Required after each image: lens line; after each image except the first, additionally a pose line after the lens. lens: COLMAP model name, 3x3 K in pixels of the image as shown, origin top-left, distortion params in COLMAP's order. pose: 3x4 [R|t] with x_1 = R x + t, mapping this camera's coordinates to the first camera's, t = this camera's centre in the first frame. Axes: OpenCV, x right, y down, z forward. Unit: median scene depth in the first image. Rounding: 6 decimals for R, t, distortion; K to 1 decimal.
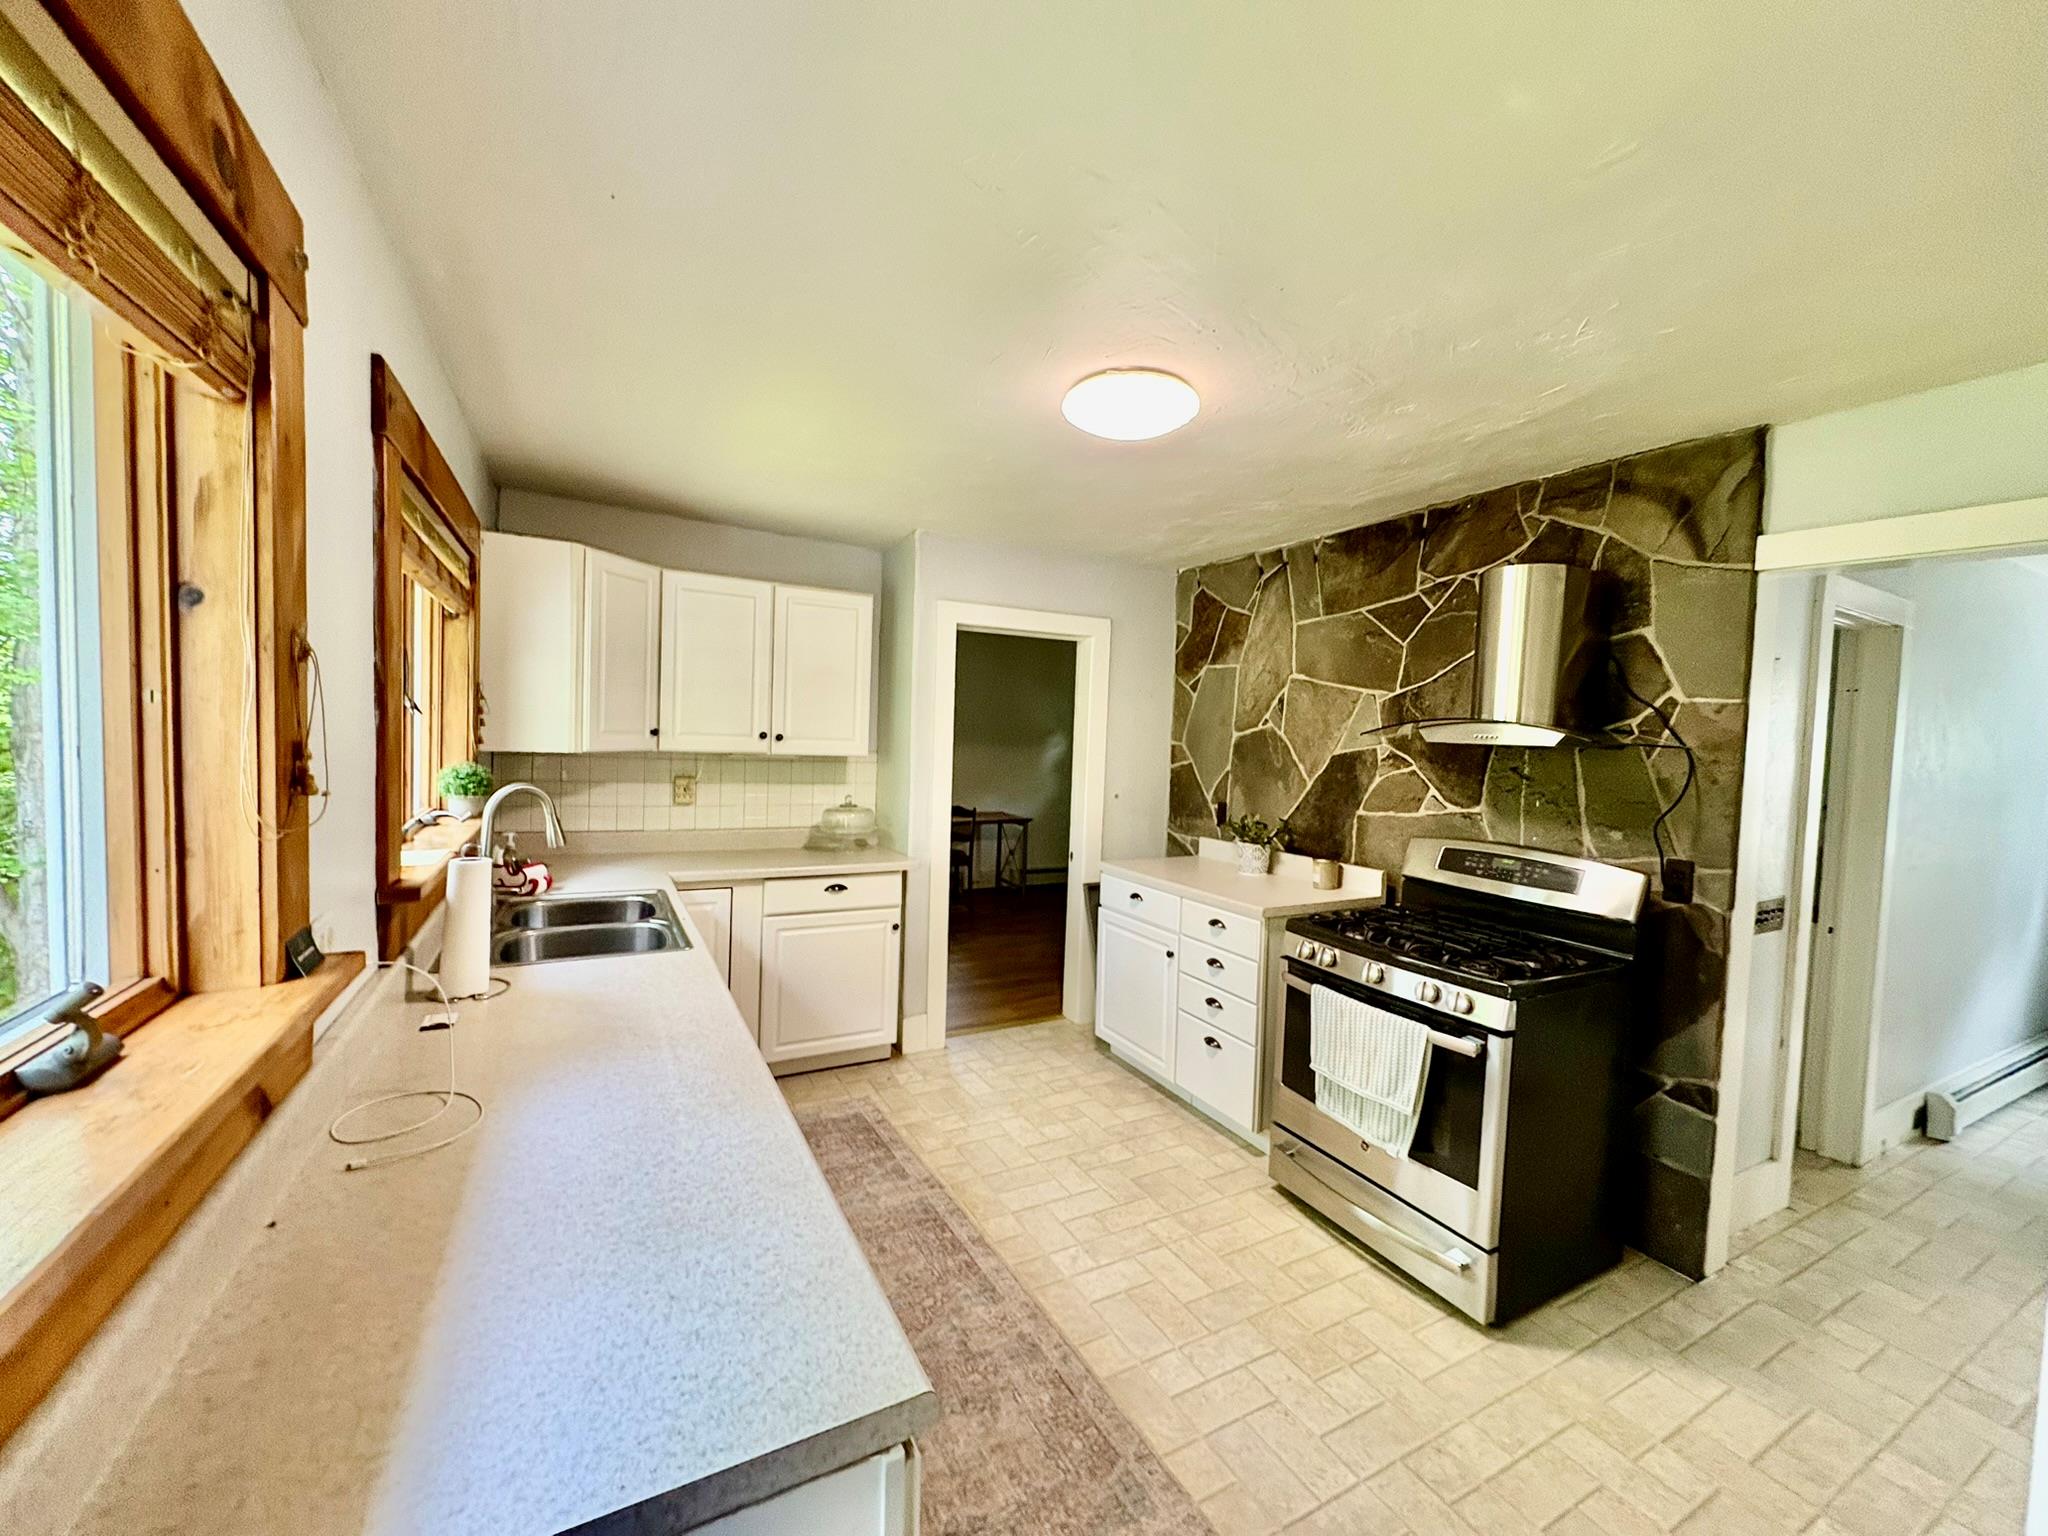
lens RADIAL K [[810.3, 0, 1019.4], [0, 810.3, 771.0], [0, 0, 1]] dist [-0.002252, 0.000121]
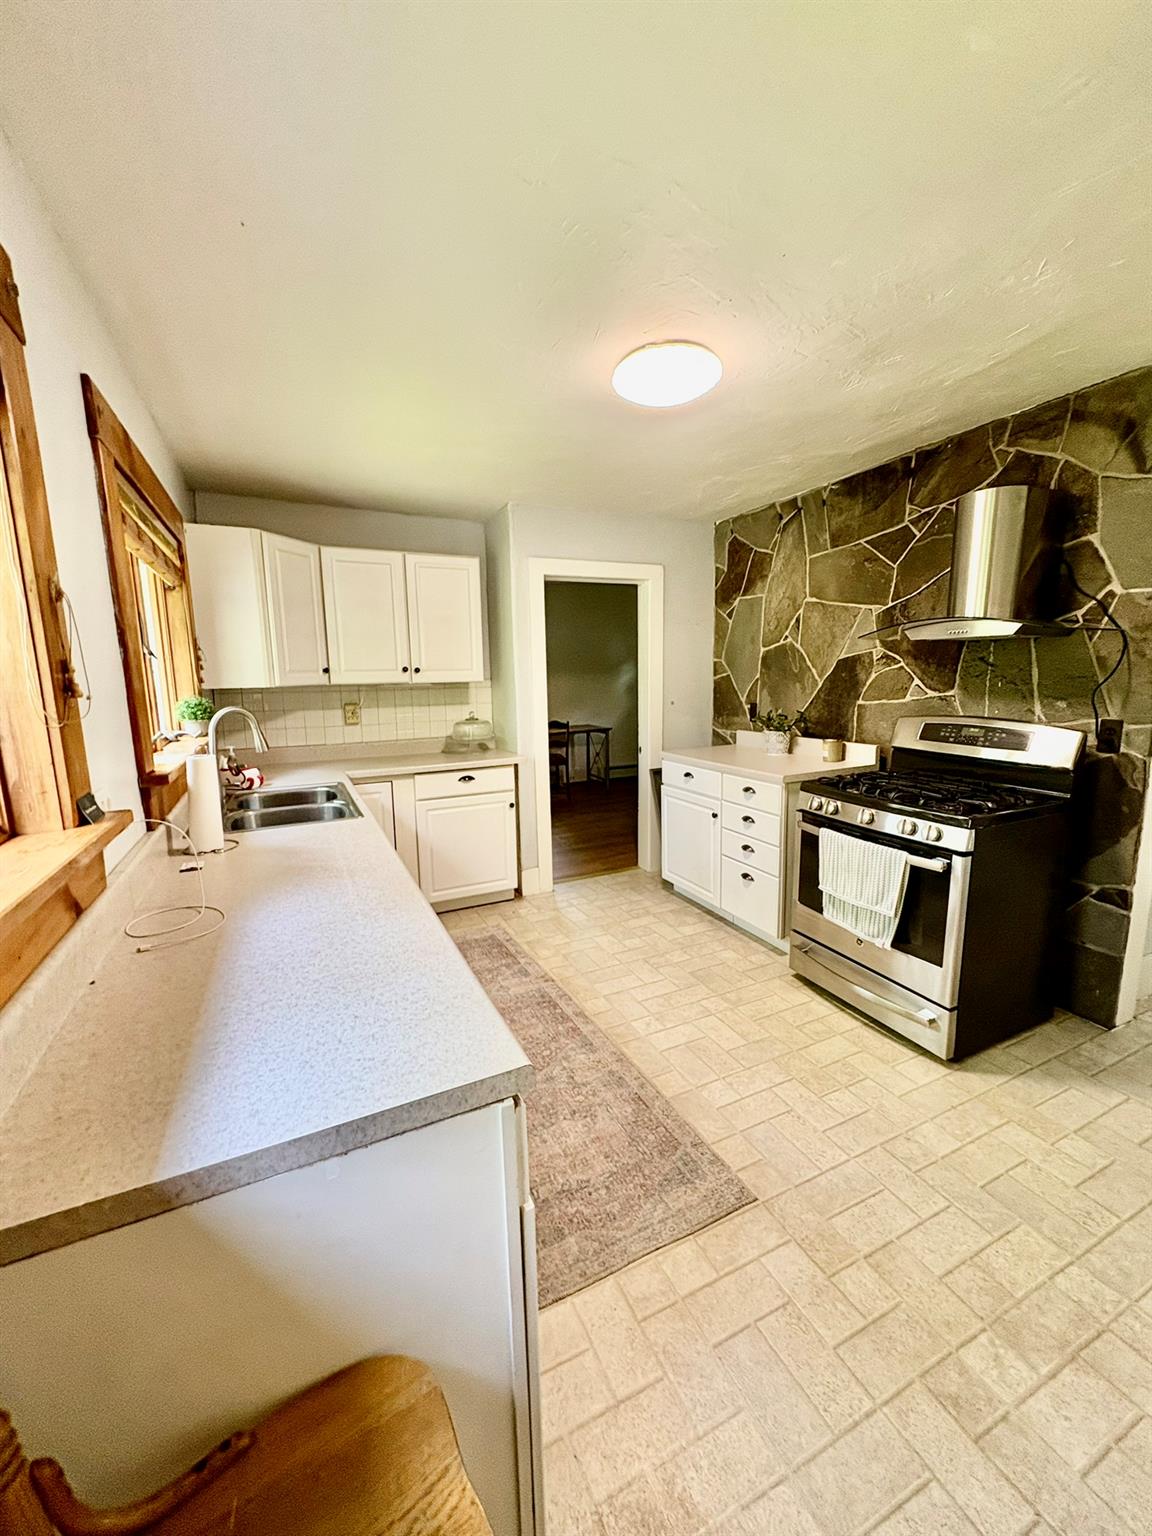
lens RADIAL K [[607.7, 0, 571.1], [0, 607.7, 771.7], [0, 0, 1]] dist [-0.002252, 0.000121]
pose [[0.997145, -0.045676, -0.060130, 0.017288], [0.052319, 0.992102, 0.114002, 0.037060], [0.054448, -0.116823, 0.991659, -0.007741]]
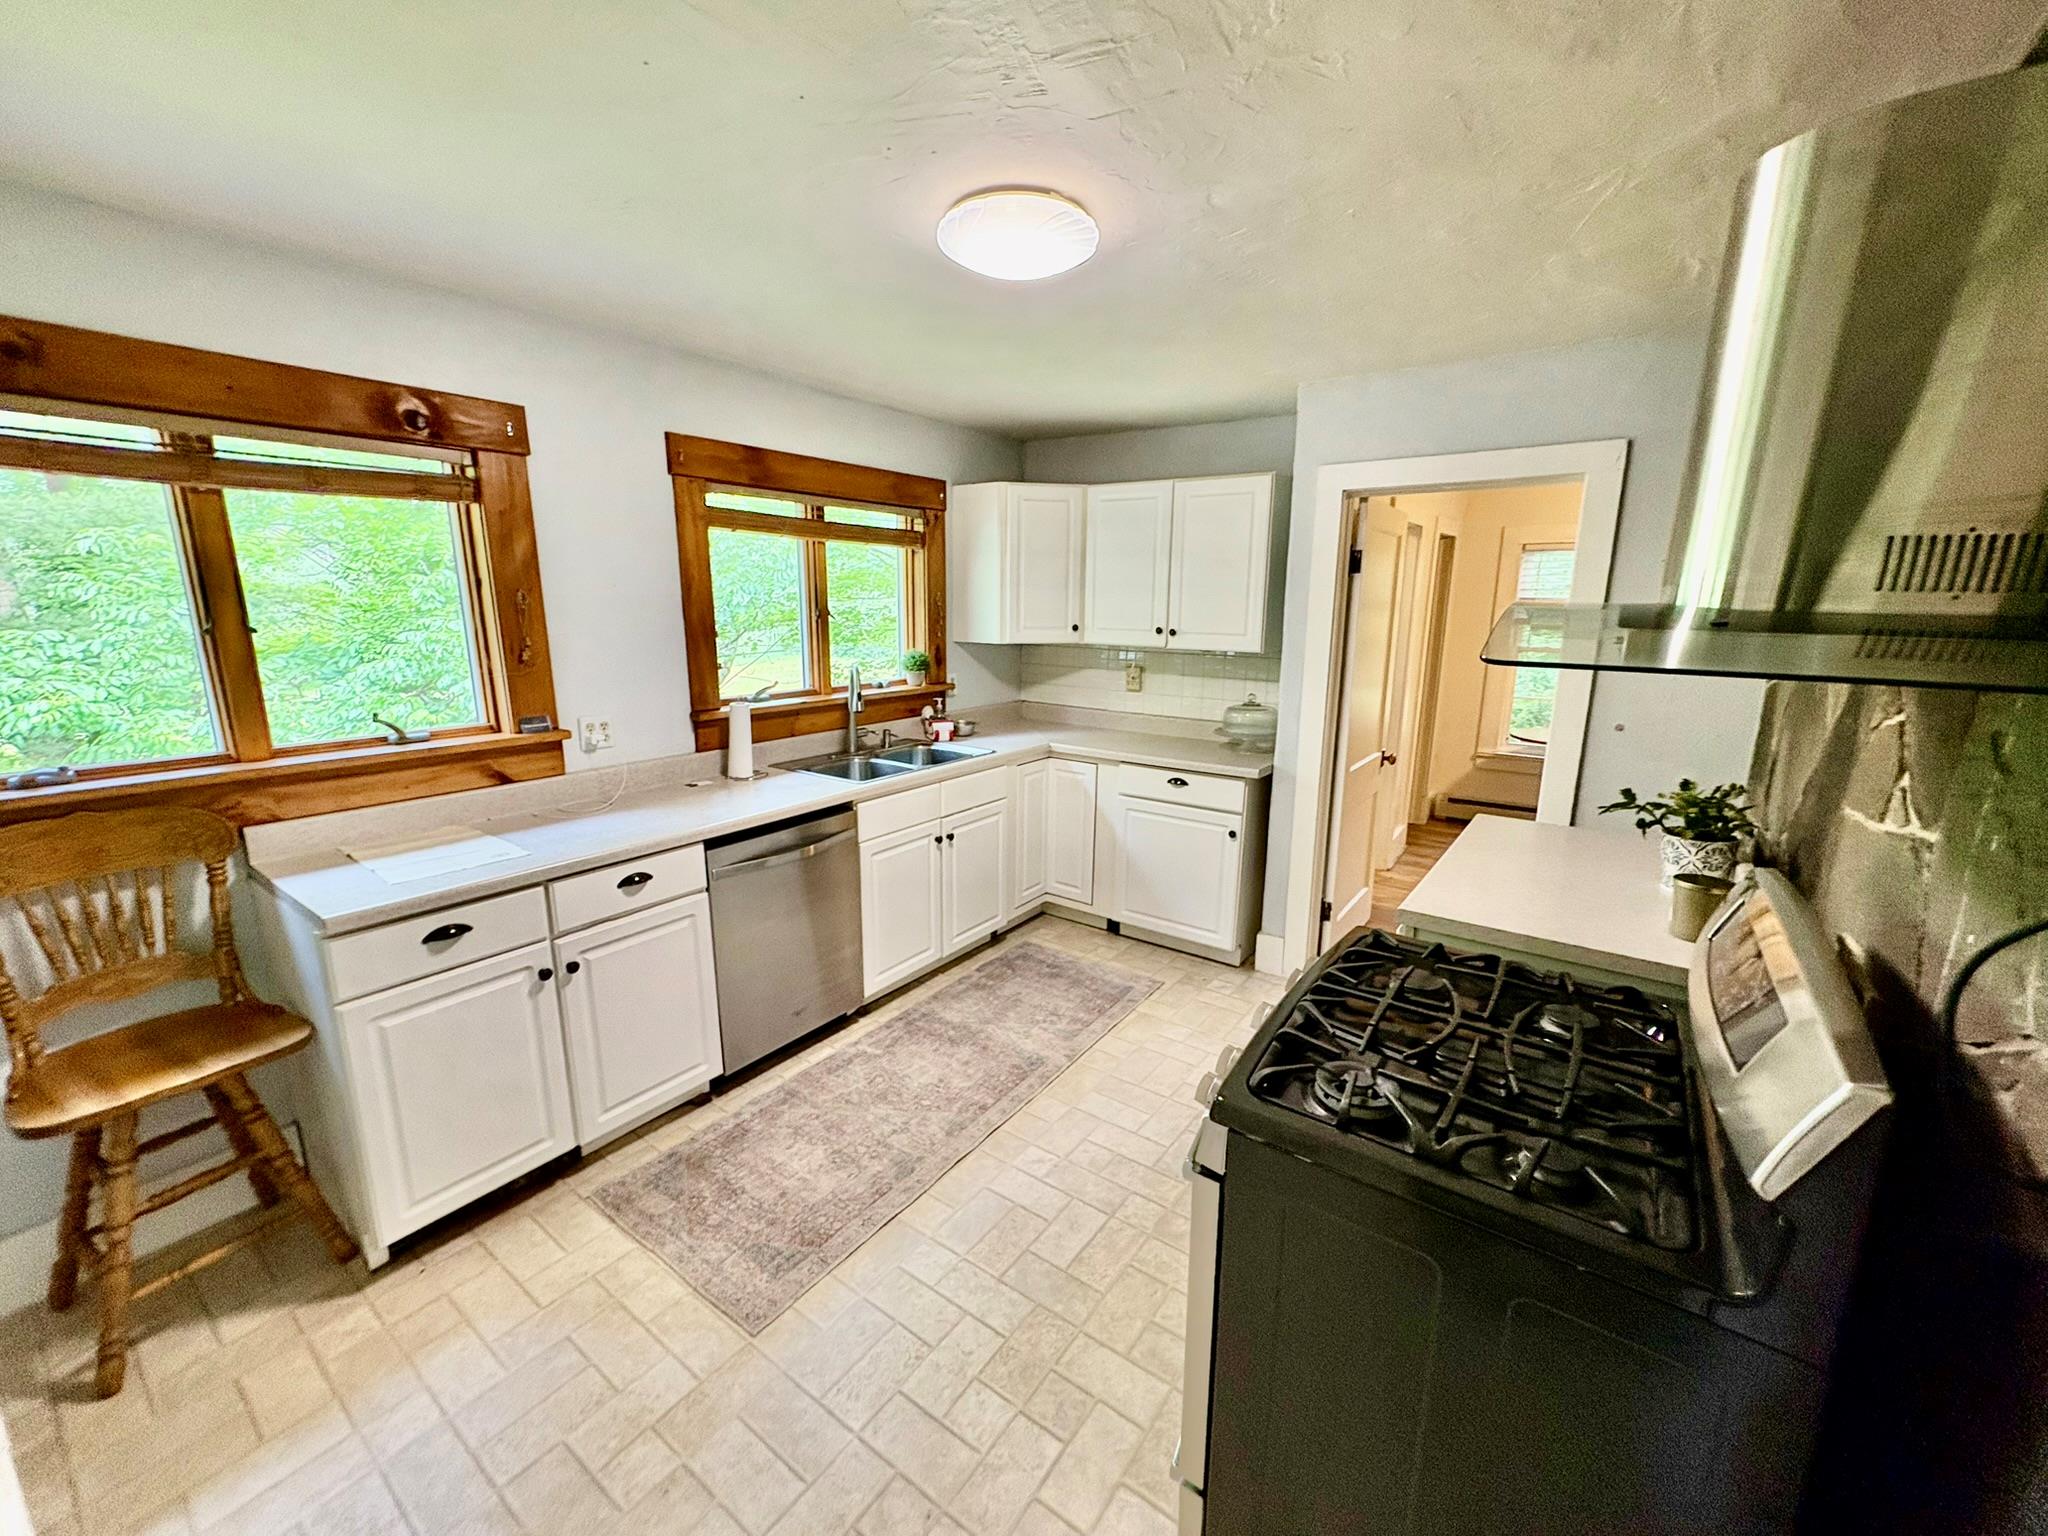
lens RADIAL K [[810.3, 0, 1019.1], [0, 810.3, 764.5], [0, 0, 1]] dist [-0.002252, 0.000121]
pose [[0.437284, 0.149924, -0.886738, 0.870277], [-0.033772, 0.988048, 0.150399, -0.035774], [0.898689, -0.035821, 0.437121, 0.551503]]
